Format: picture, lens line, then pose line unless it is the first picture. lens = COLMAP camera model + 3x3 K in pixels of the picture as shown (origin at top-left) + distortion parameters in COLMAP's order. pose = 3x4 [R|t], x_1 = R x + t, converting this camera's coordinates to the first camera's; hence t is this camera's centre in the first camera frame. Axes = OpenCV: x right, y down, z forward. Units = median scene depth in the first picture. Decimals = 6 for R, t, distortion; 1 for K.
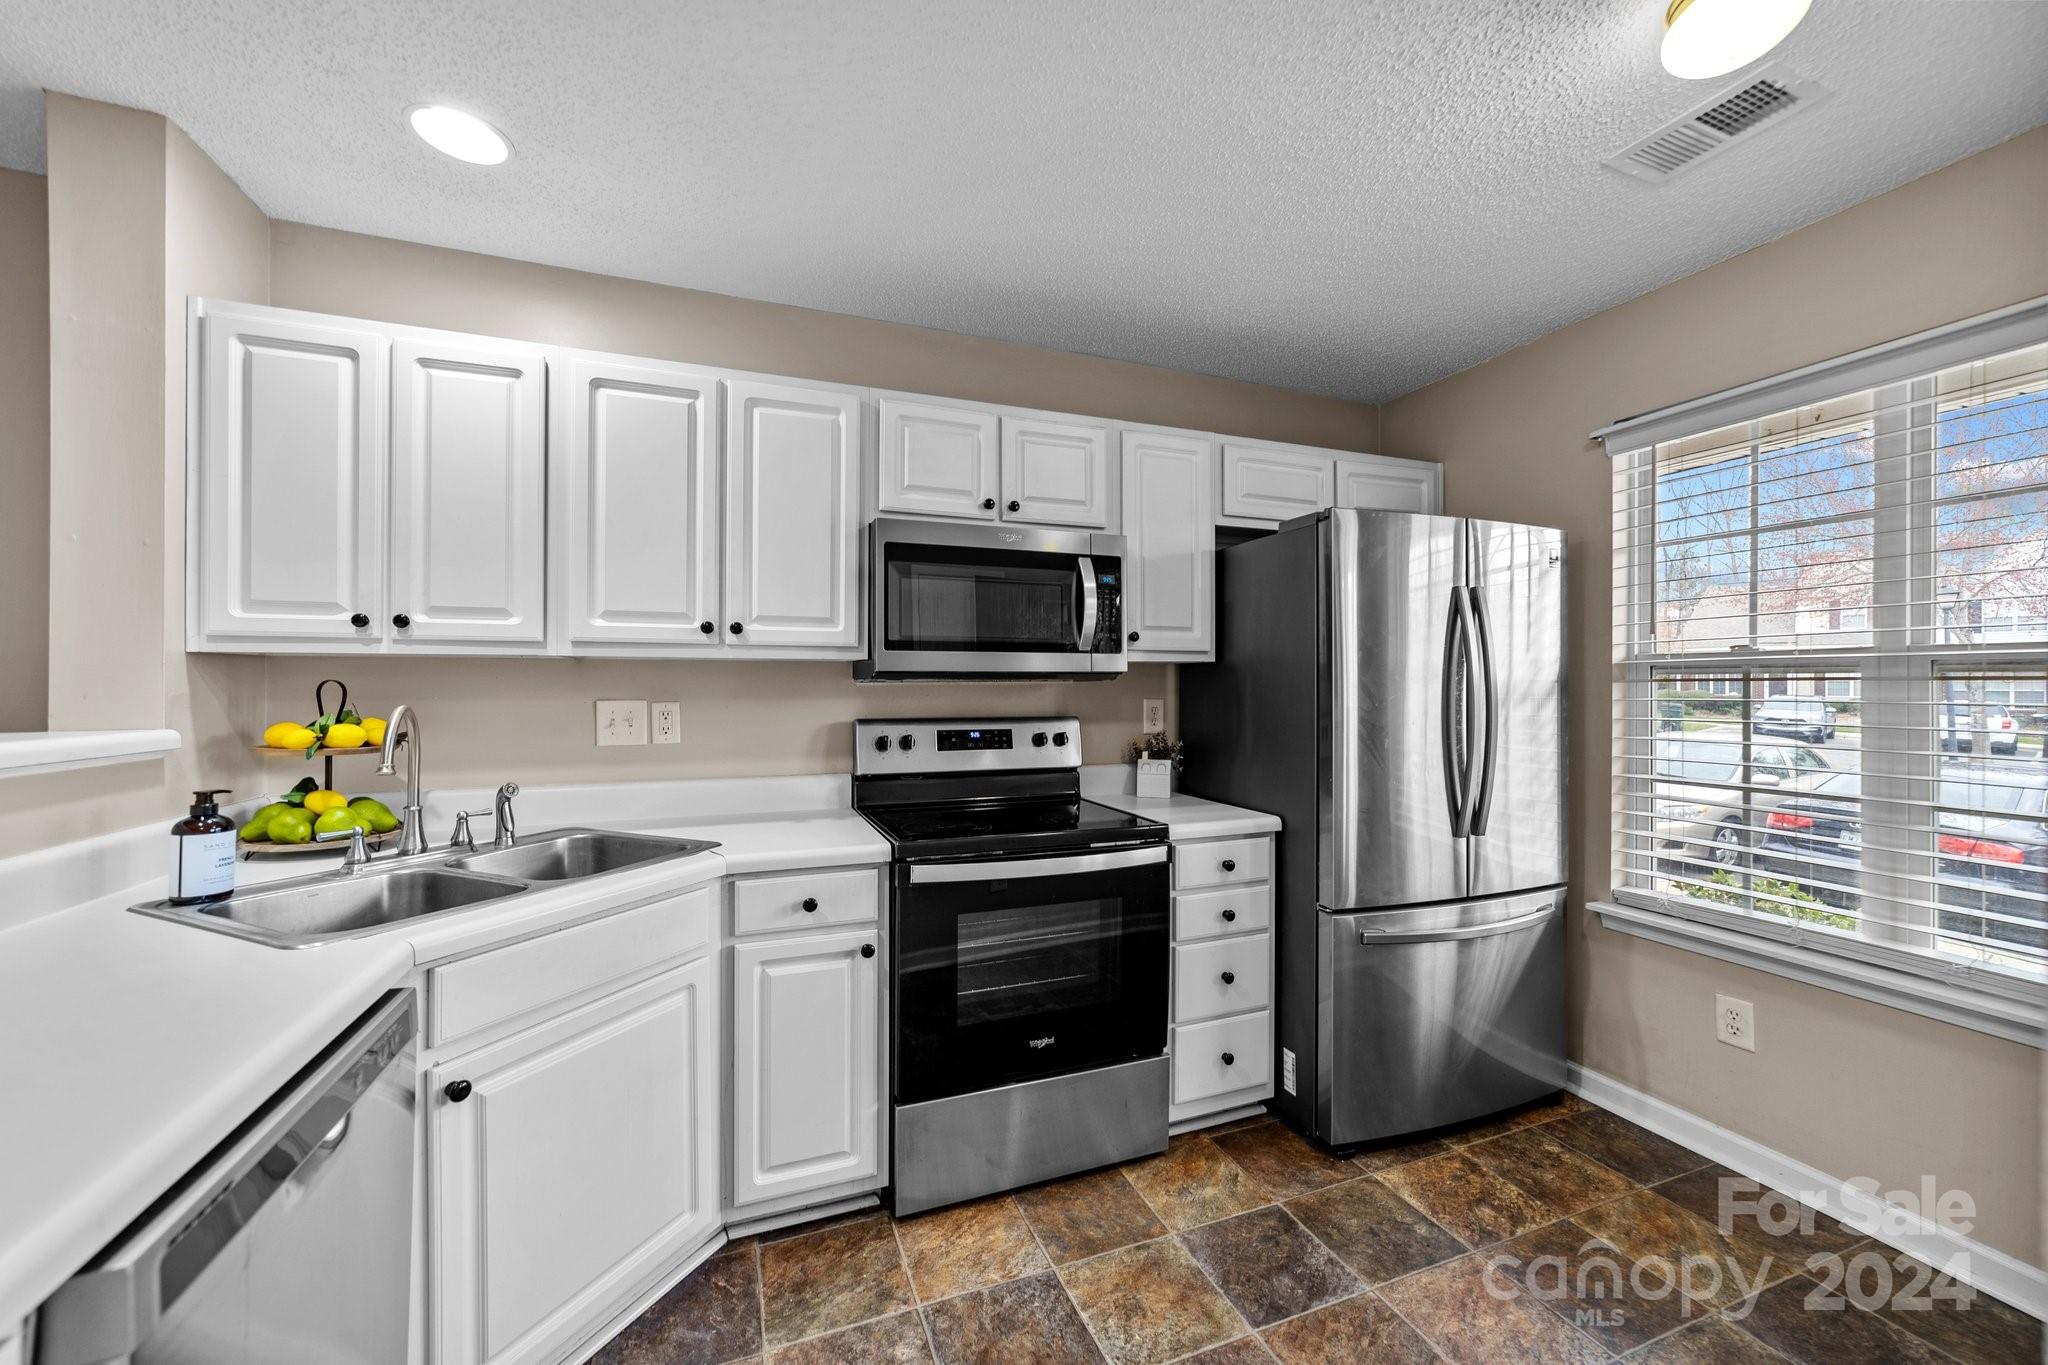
lens RADIAL K [[792.2, 0, 1022.2], [0, 792.2, 682.1], [0, 0, 1]] dist [-0.017521, 0.008629]
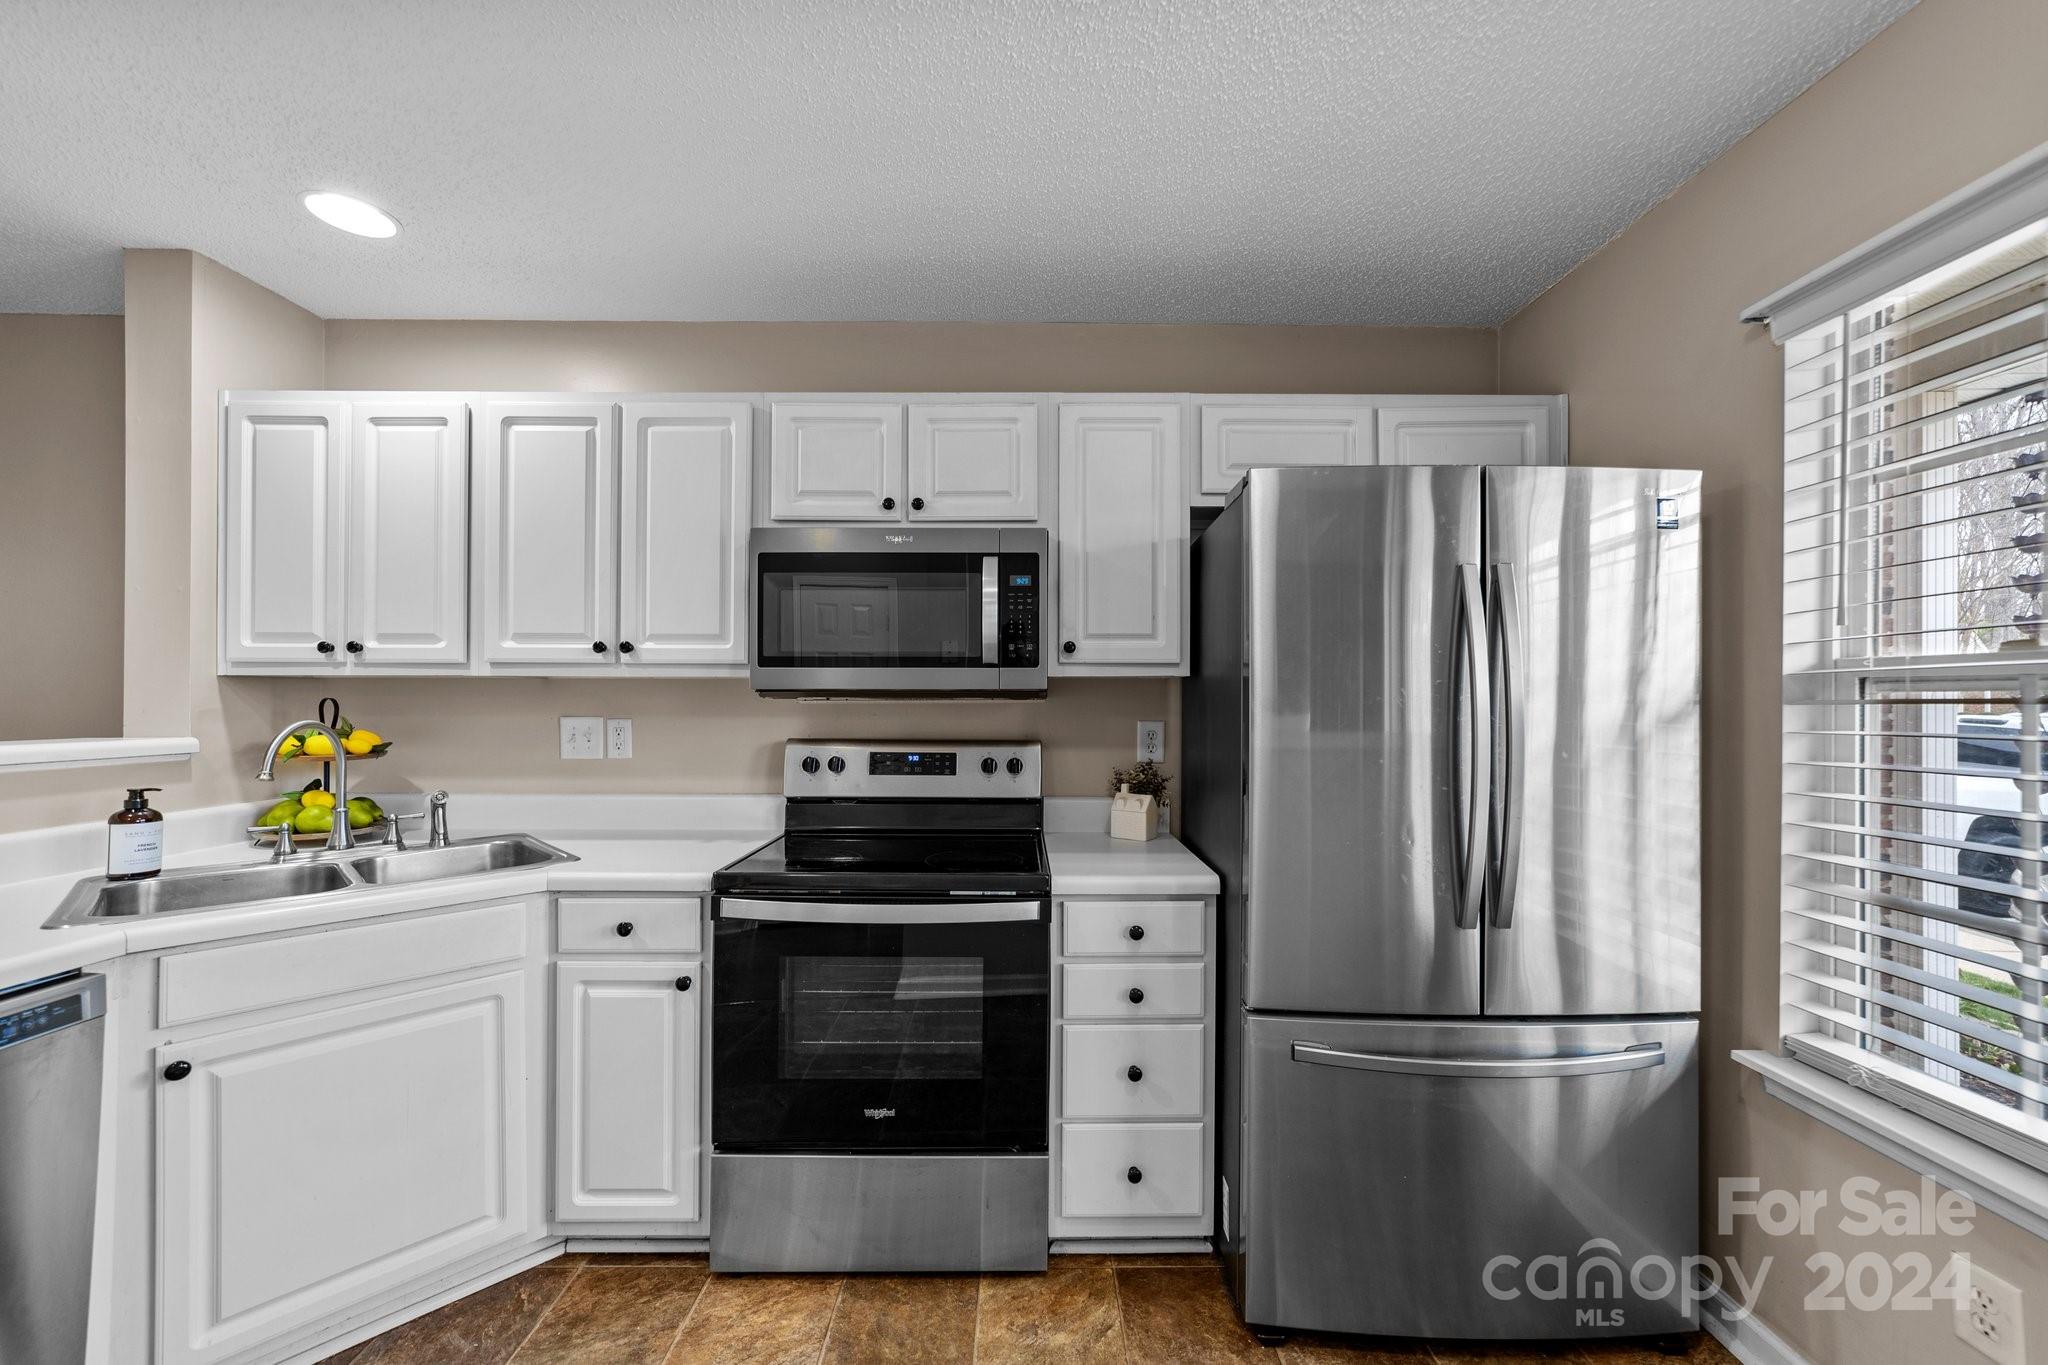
lens RADIAL K [[792.2, 0, 1024.1], [0, 792.2, 698.8], [0, 0, 1]] dist [-0.017521, 0.008629]
pose [[0.934433, 0.002314, -0.356131, 0.461008], [-0.001840, 0.999997, 0.001670, -0.004387], [0.356134, -0.000905, 0.934435, 0.228441]]
